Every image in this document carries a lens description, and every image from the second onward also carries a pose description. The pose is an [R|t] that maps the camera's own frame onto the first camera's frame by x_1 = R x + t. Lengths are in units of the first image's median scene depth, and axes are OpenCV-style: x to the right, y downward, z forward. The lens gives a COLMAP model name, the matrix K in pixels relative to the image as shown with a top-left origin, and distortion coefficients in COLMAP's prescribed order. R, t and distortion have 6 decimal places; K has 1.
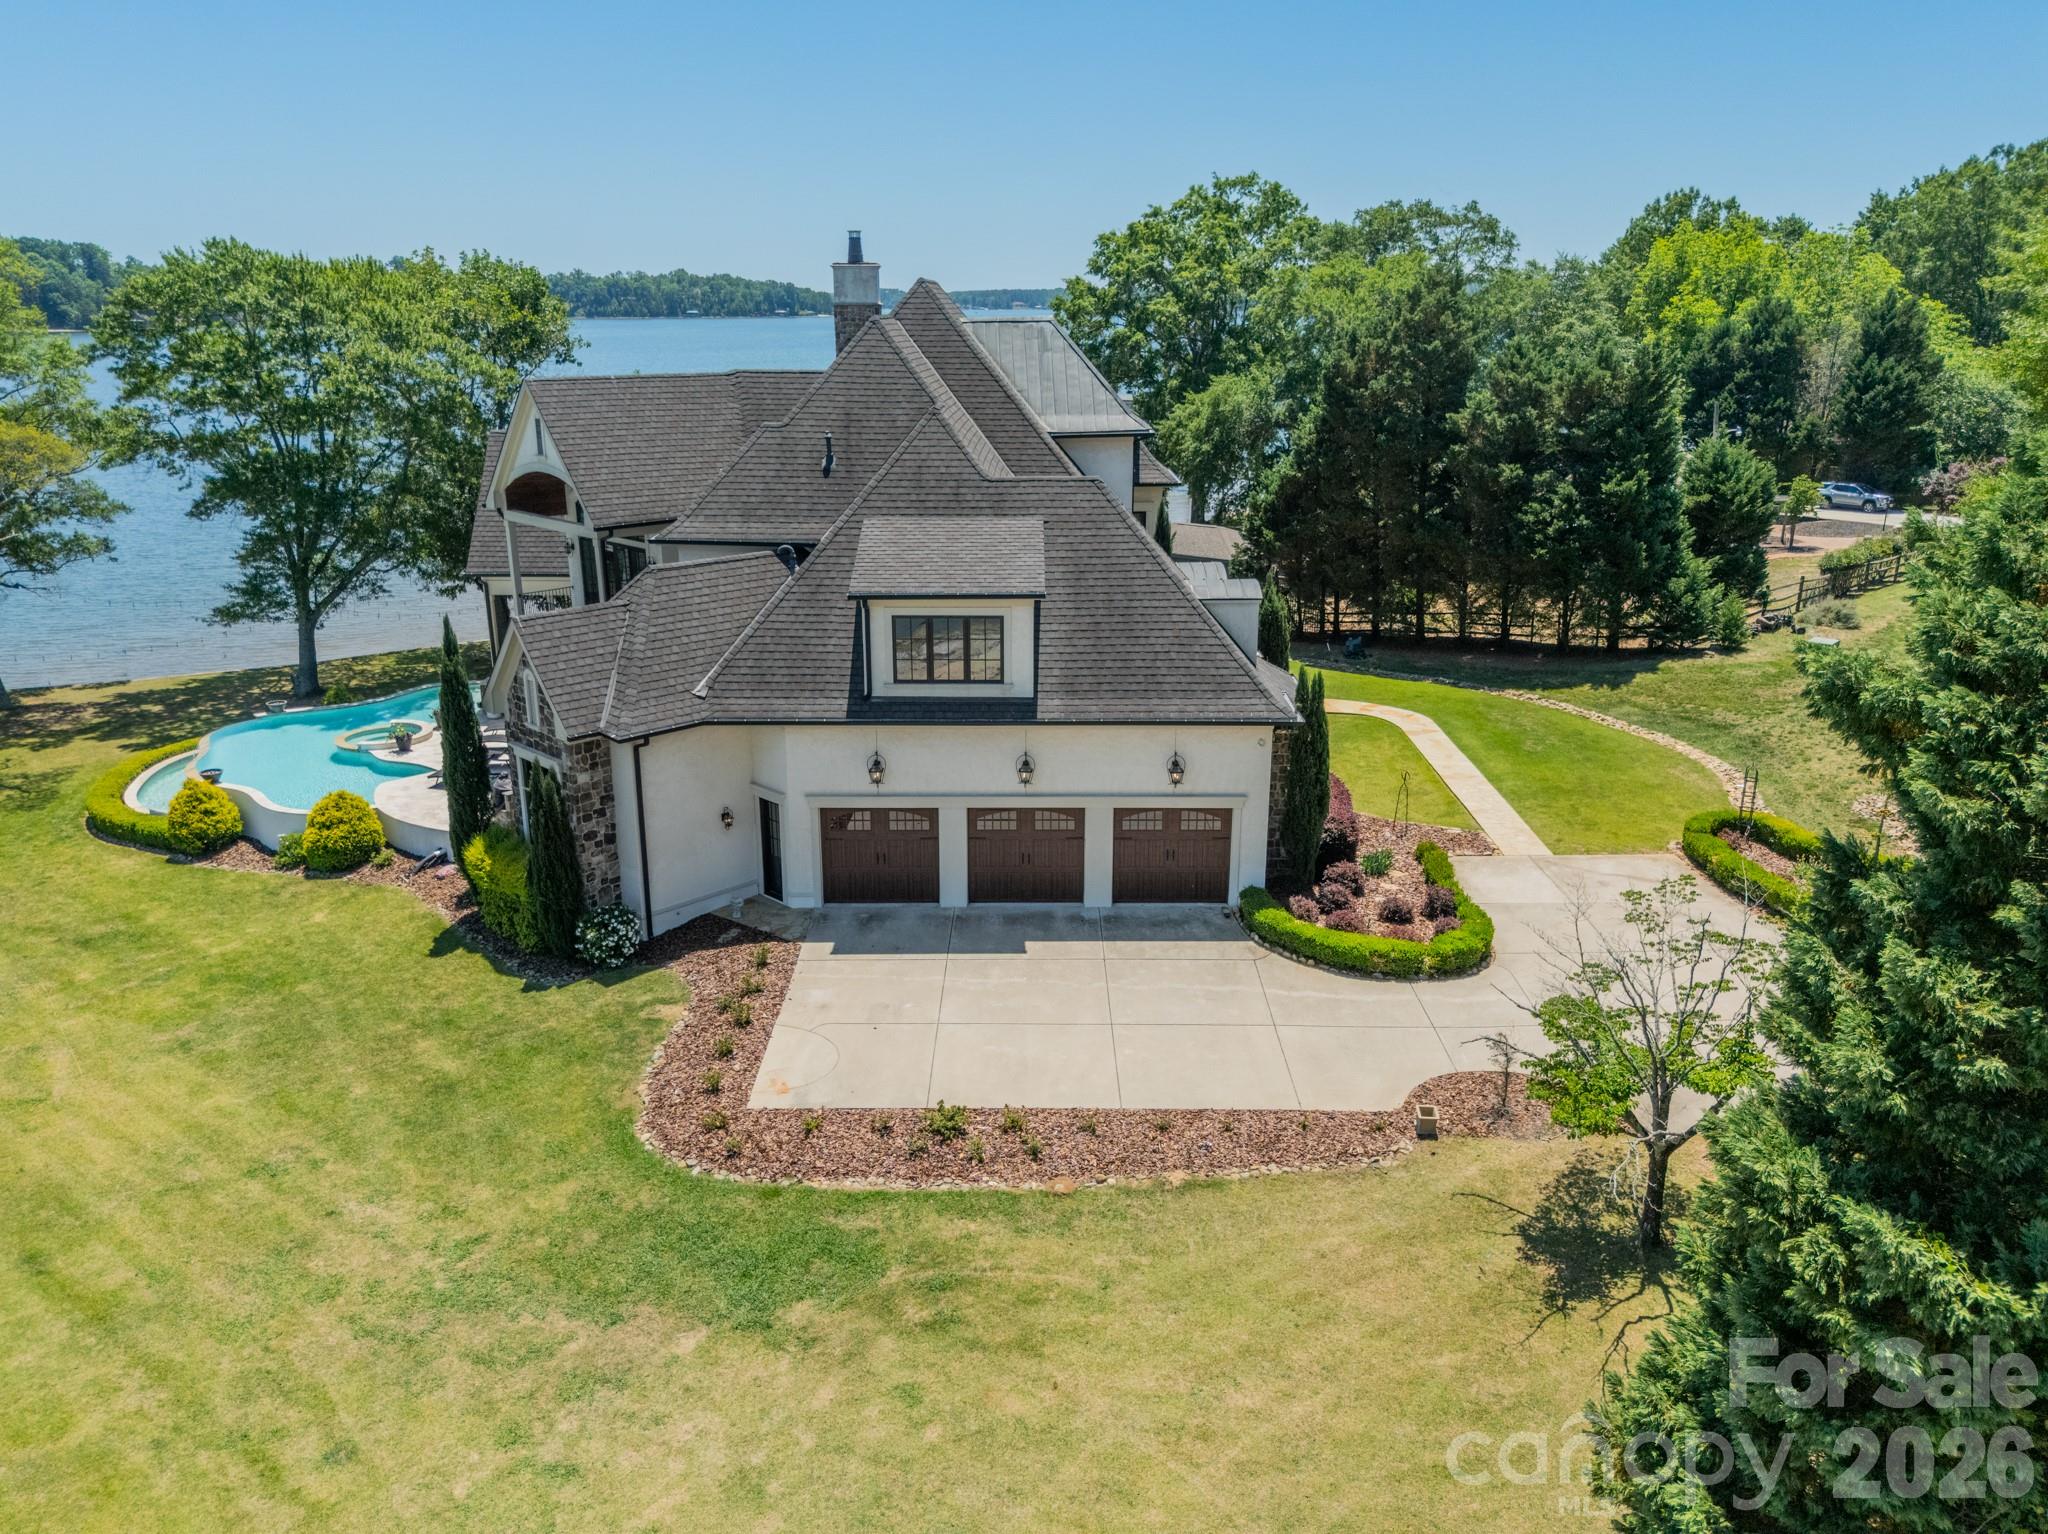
lens RADIAL K [[1514.4, 0, 1026.4], [0, 1514.4, 785.2], [0, 0, 1]] dist [0.044108, -0.035862]
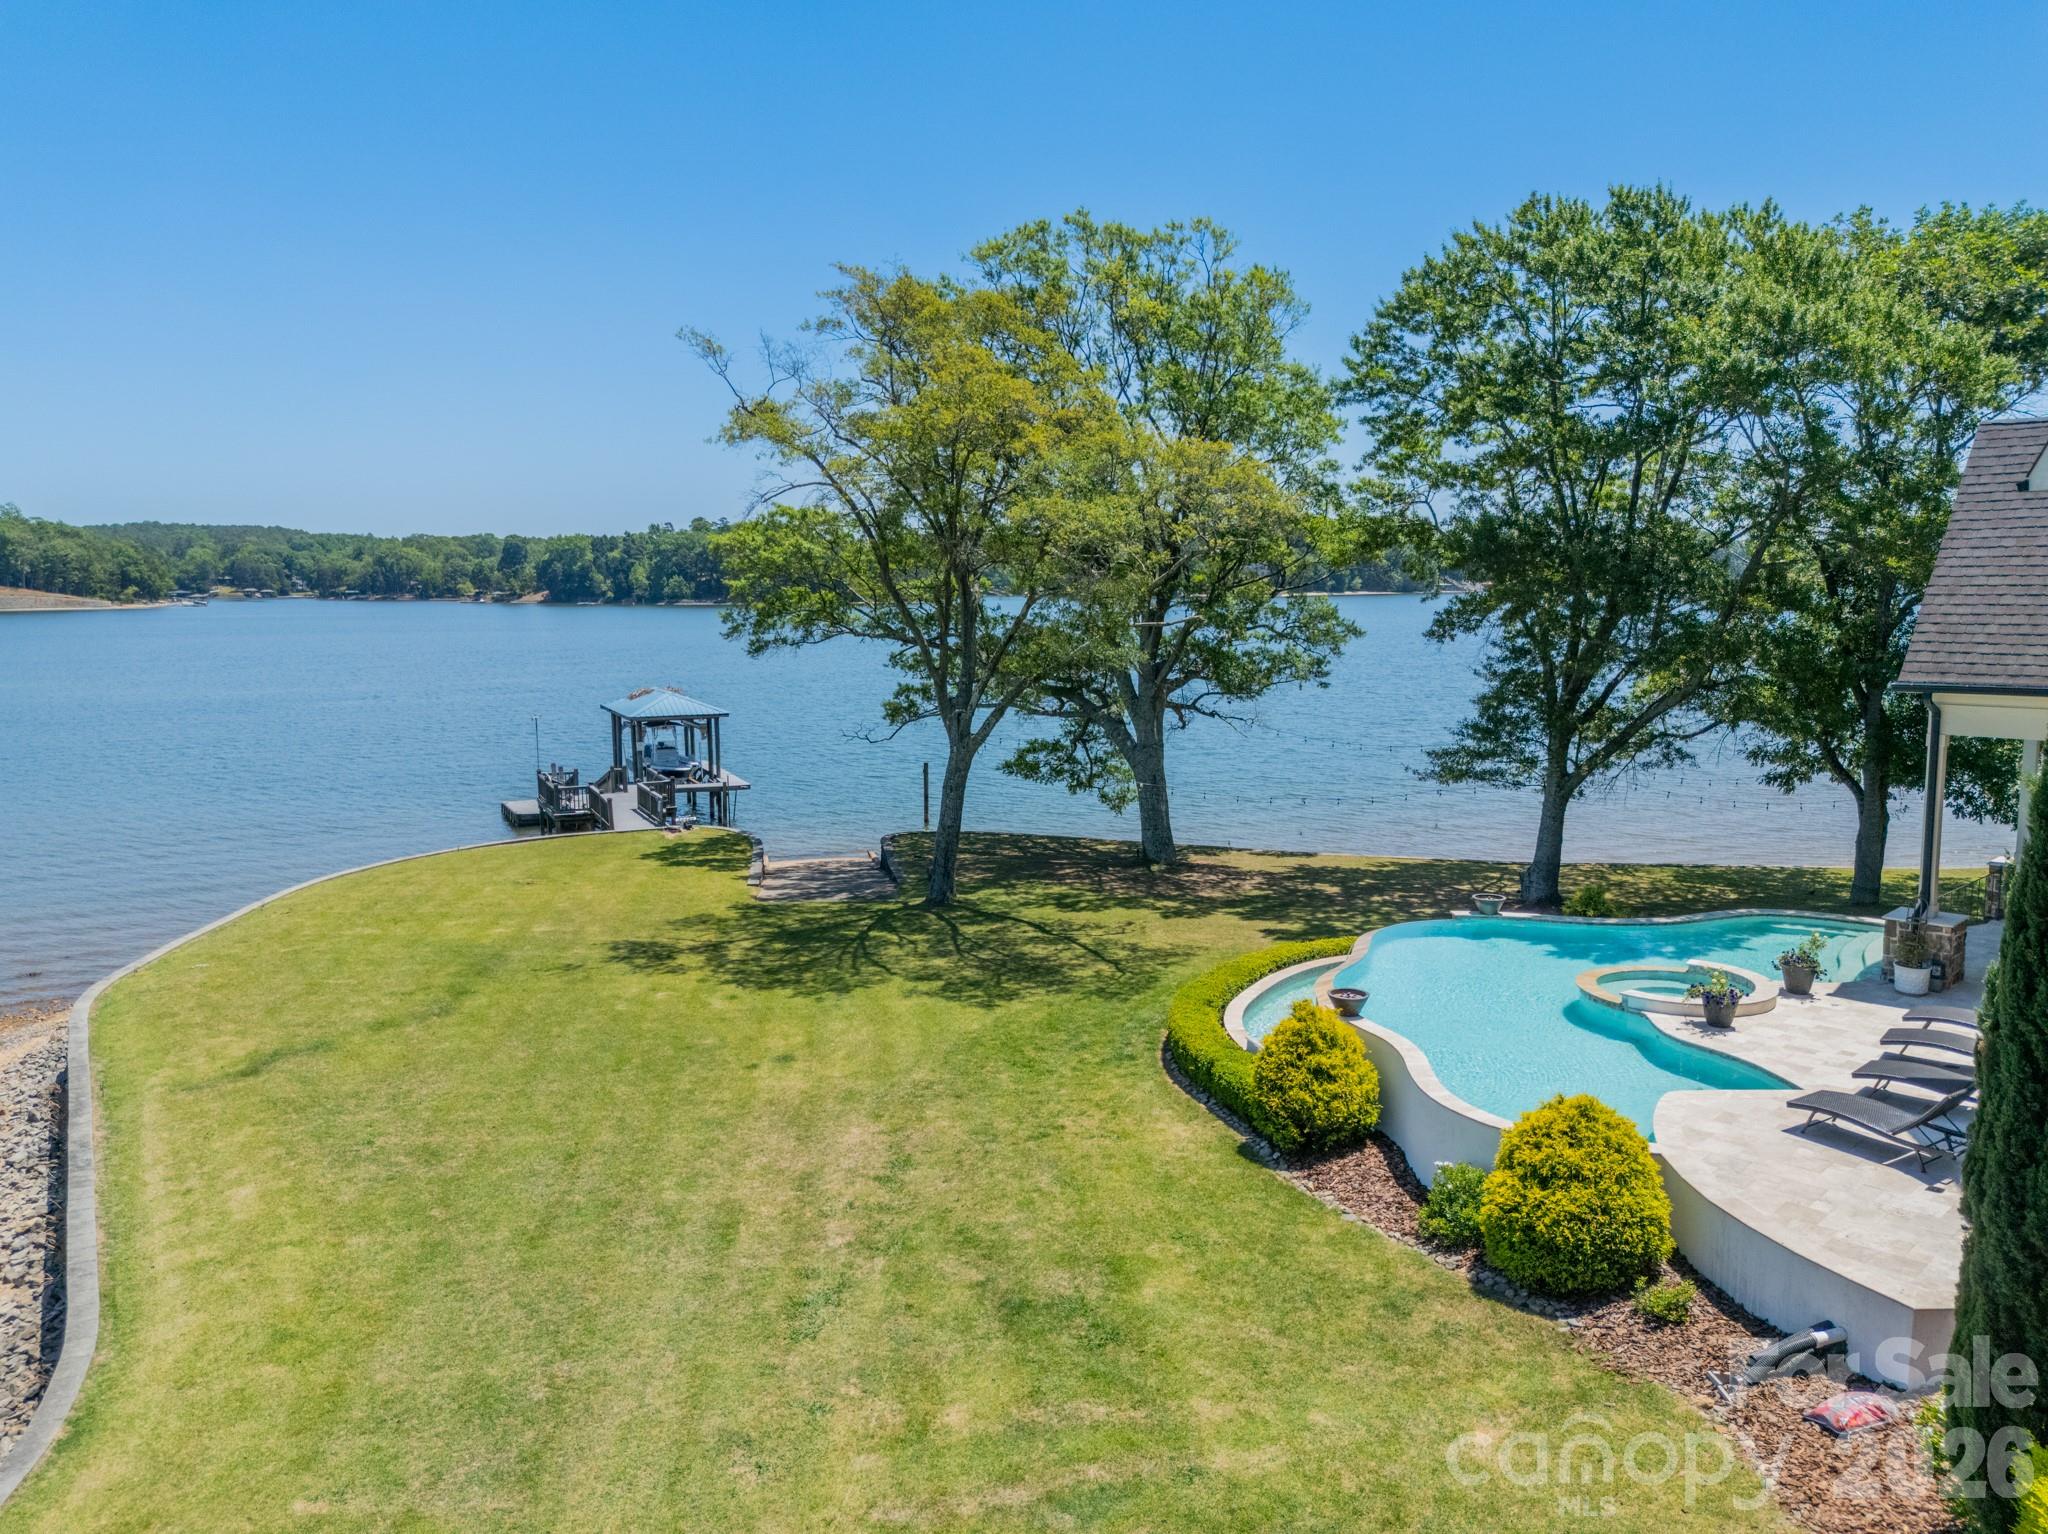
lens RADIAL K [[1514.4, 0, 1029.1], [0, 1514.4, 769.5], [0, 0, 1]] dist [0.044108, -0.035862]
pose [[0.715157, 0.082280, -0.694104, -0.248571], [-0.204775, 0.974138, -0.095511, -0.011636], [0.668294, 0.210441, 0.713511, 0.522650]]
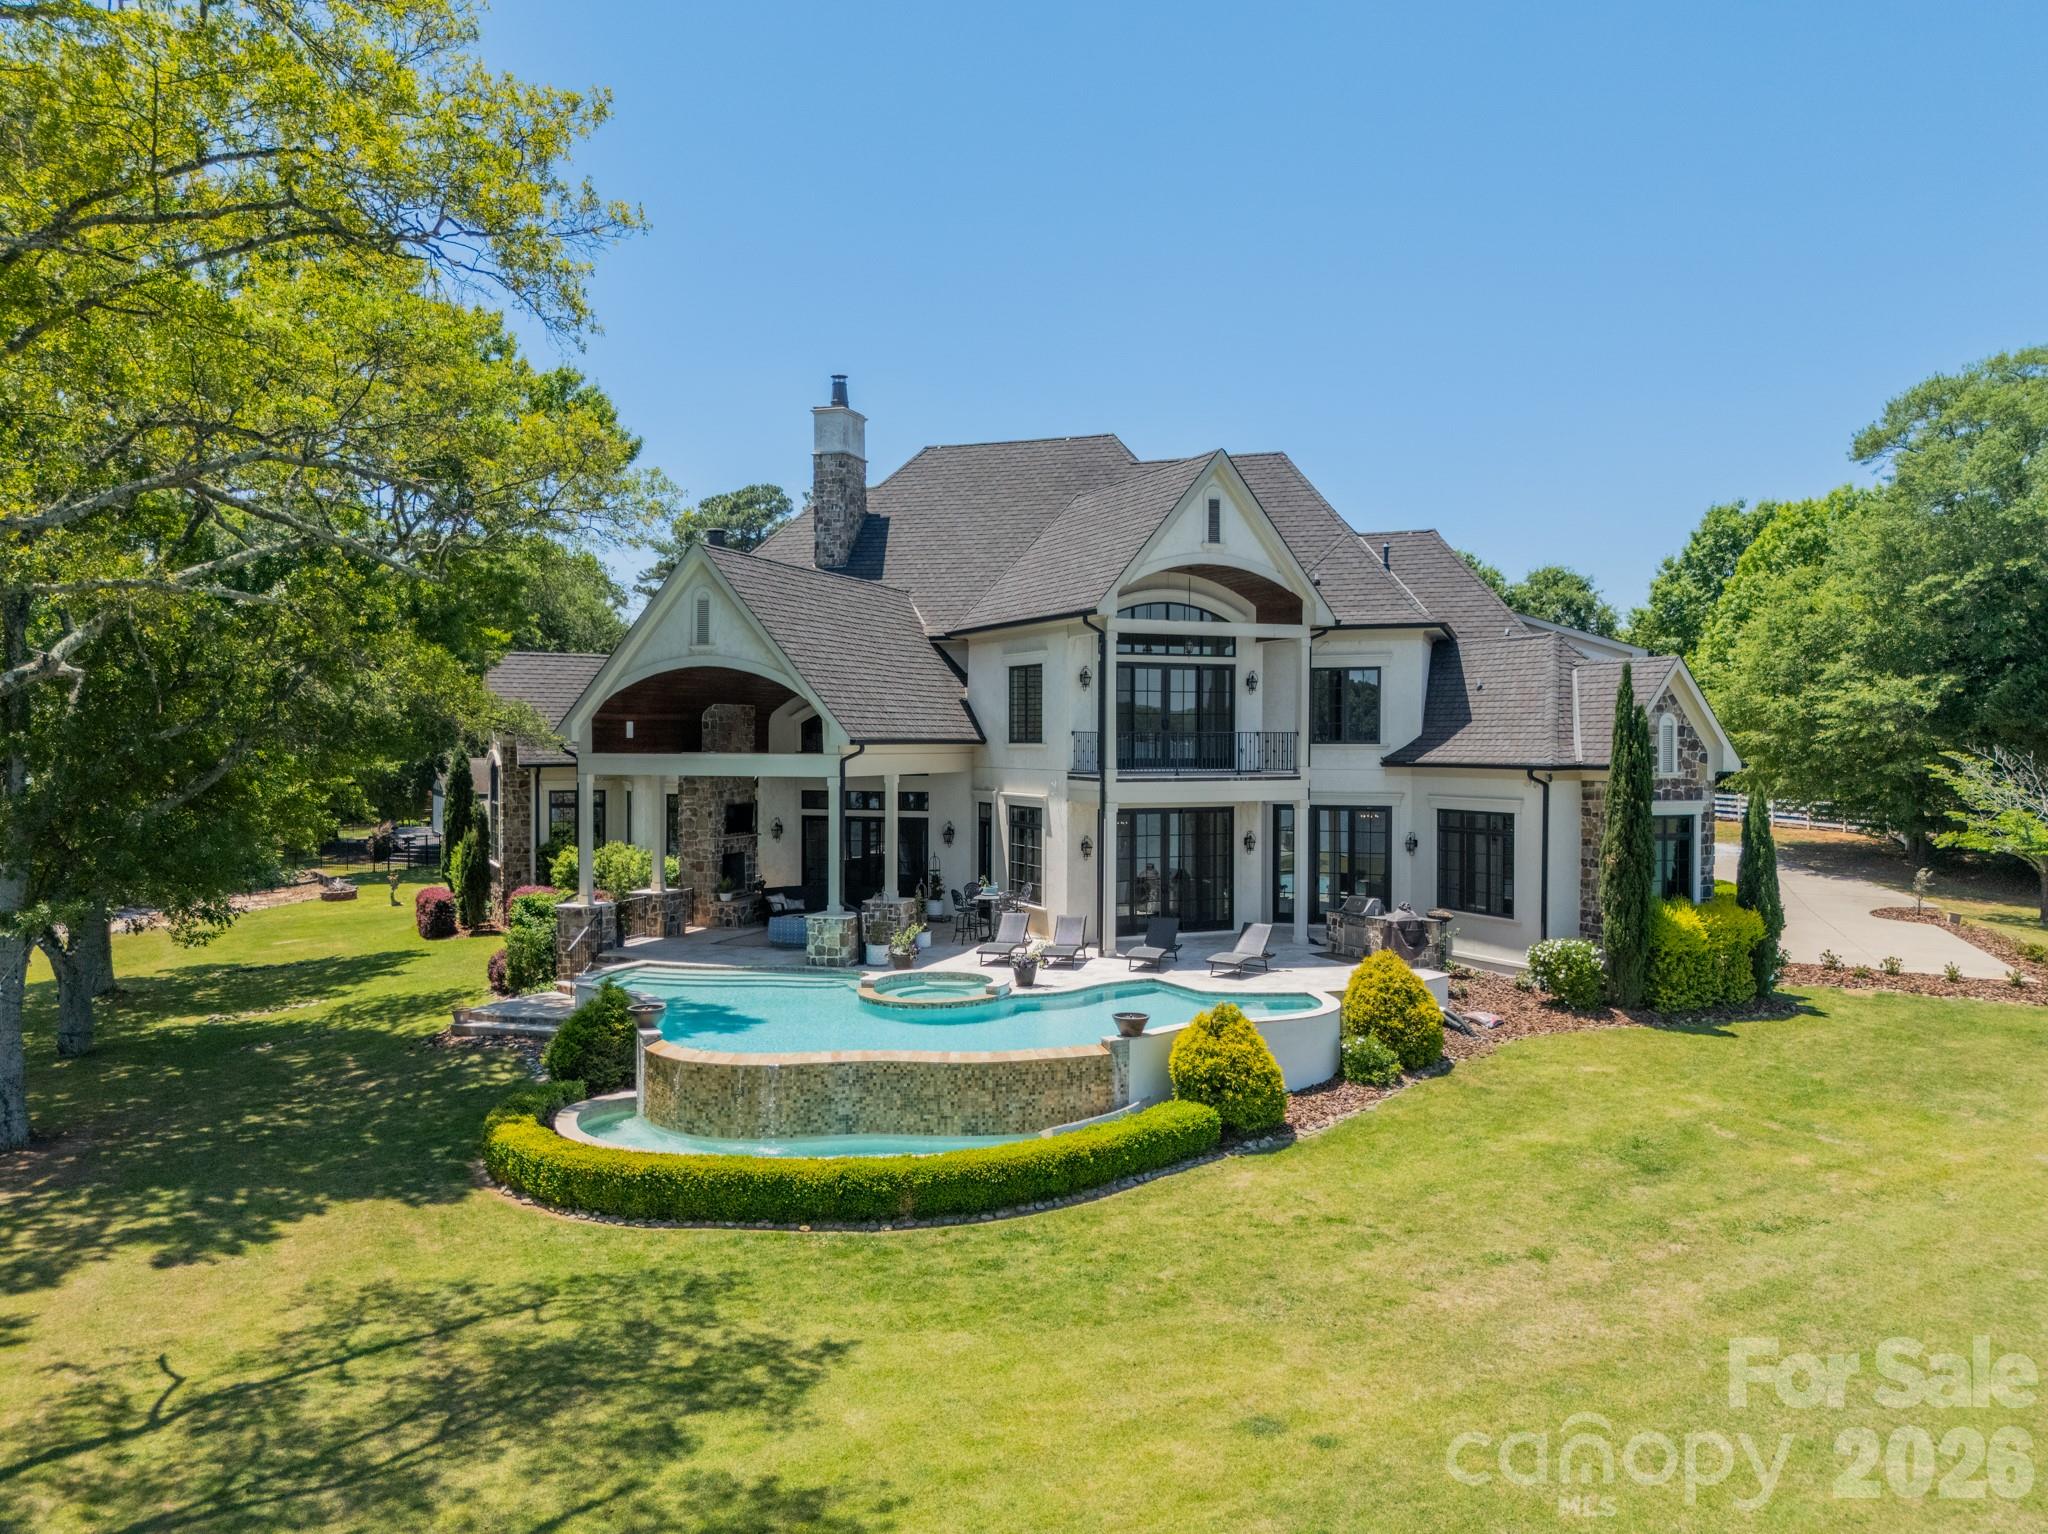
lens RADIAL K [[1514.4, 0, 1016.5], [0, 1514.4, 762.6], [0, 0, 1]] dist [0.044108, -0.035862]
pose [[0.331738, -0.014255, 0.943264, -1.051146], [0.285673, 0.954456, -0.086045, -0.061579], [-0.899078, 0.298010, 0.320702, 0.809493]]
